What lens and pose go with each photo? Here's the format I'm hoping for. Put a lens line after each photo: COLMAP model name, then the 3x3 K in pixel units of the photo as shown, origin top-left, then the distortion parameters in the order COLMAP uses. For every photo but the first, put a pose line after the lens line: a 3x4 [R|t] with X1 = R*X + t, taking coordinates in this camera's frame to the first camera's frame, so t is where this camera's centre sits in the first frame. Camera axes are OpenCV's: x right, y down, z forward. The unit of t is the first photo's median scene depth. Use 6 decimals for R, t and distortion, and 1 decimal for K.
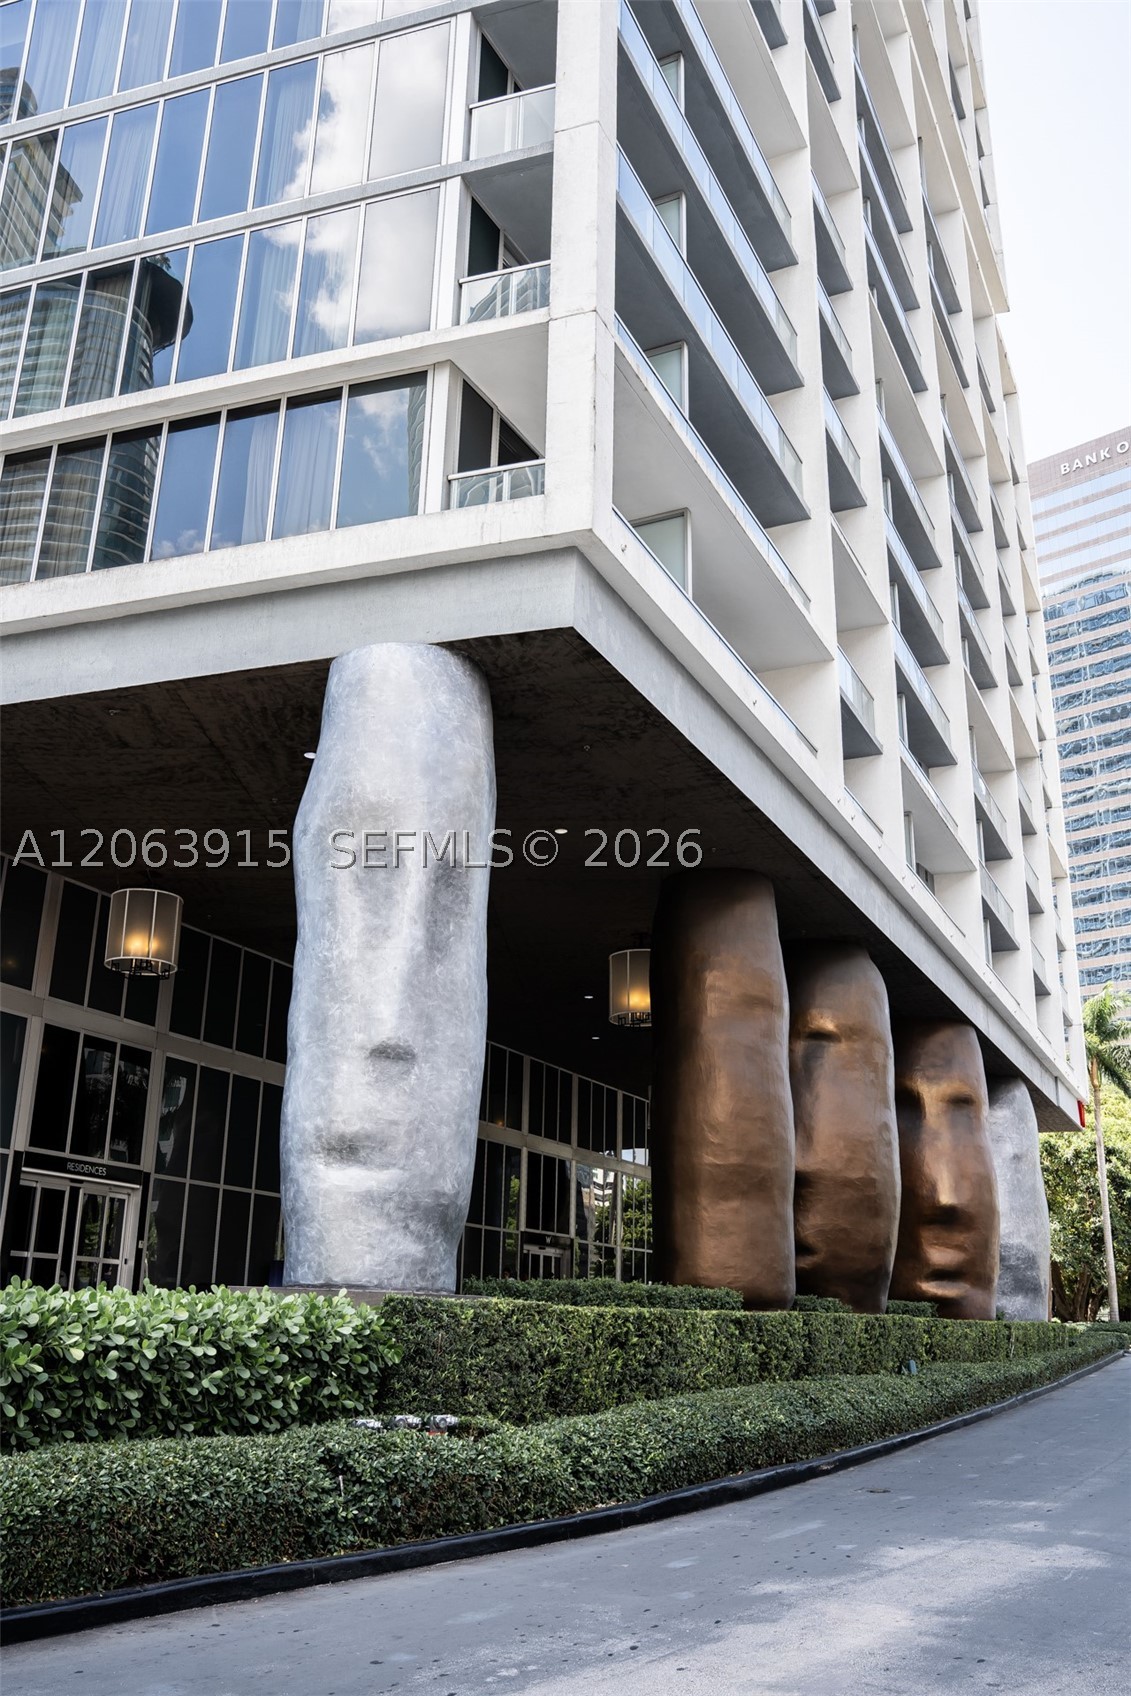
lens RADIAL K [[1411.3, 0, 565.5], [0, 1411.3, 848.0], [0, 0, 1]] dist [-0.085432, -0.002906]
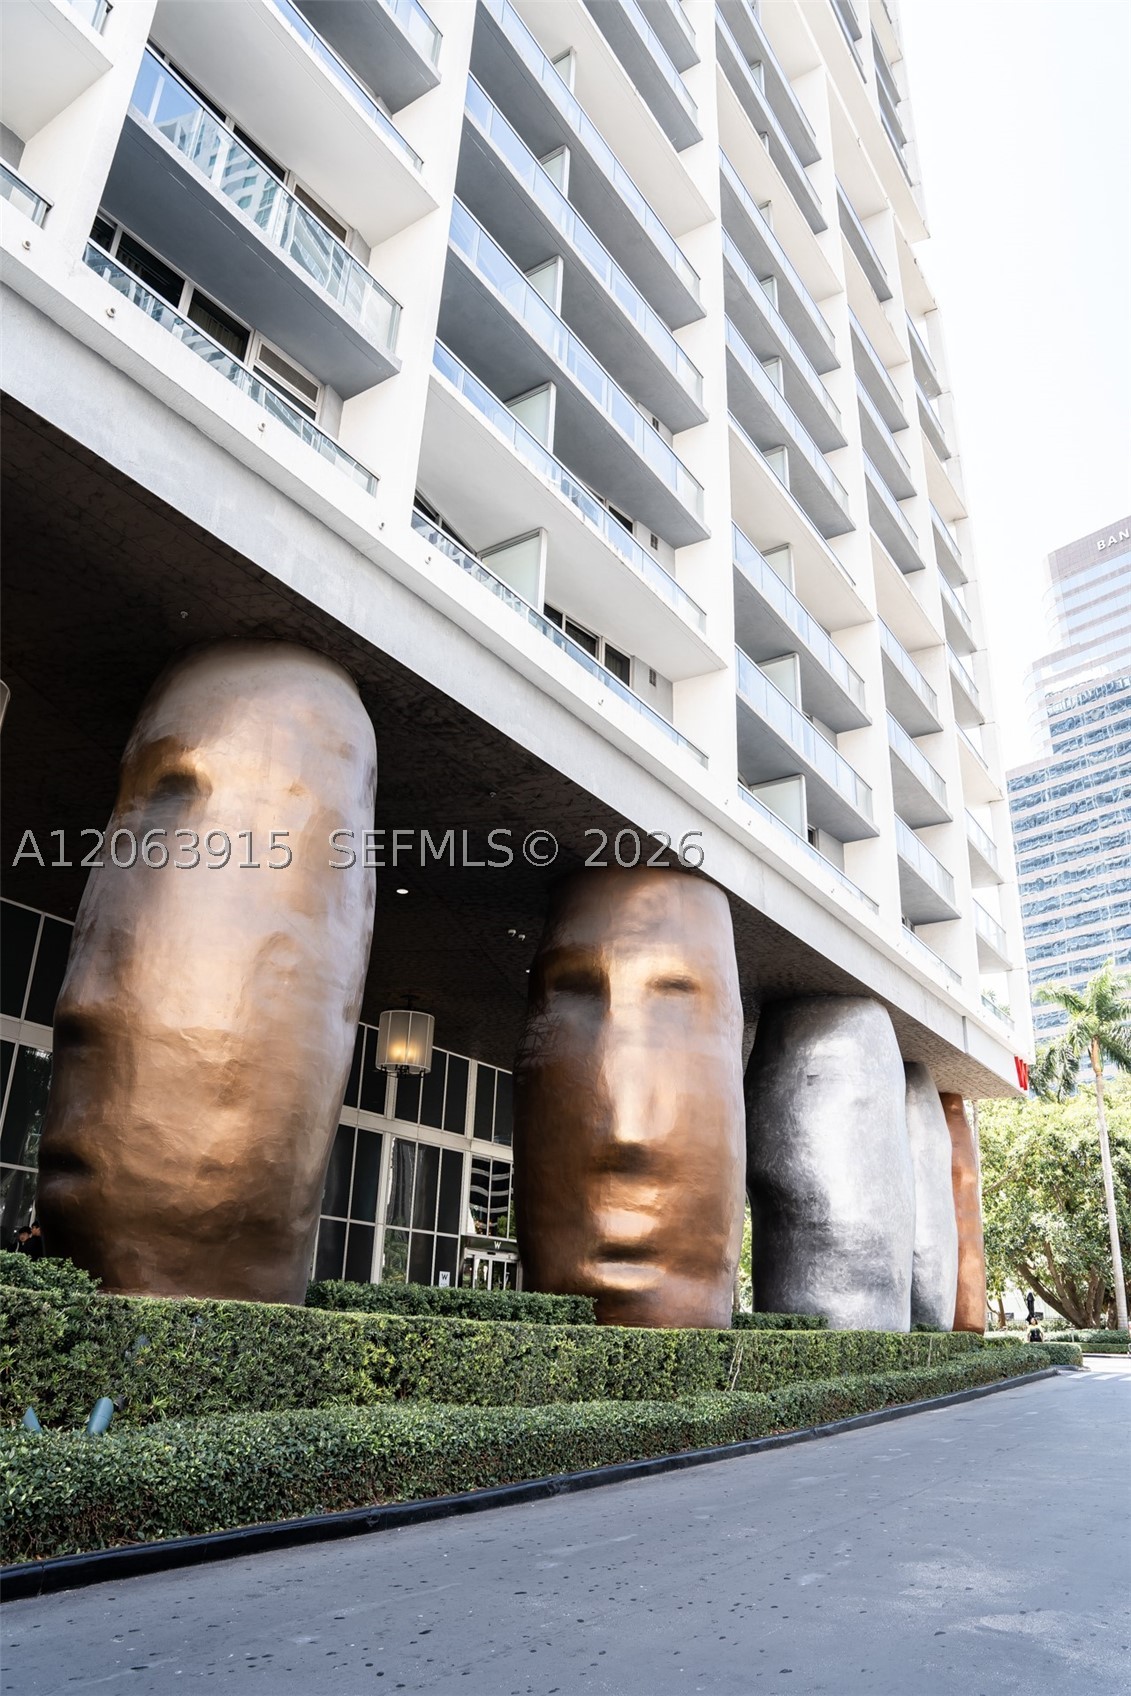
lens RADIAL K [[1191.5, 0, 566.9], [0, 1191.5, 878.6], [0, 0, 1]] dist [-0.174063, 0.118581]
pose [[0.991349, -0.043719, -0.123757, 0.258177], [0.037805, 0.998046, -0.049740, 0.133326], [0.125690, 0.044631, 0.991065, 0.380358]]
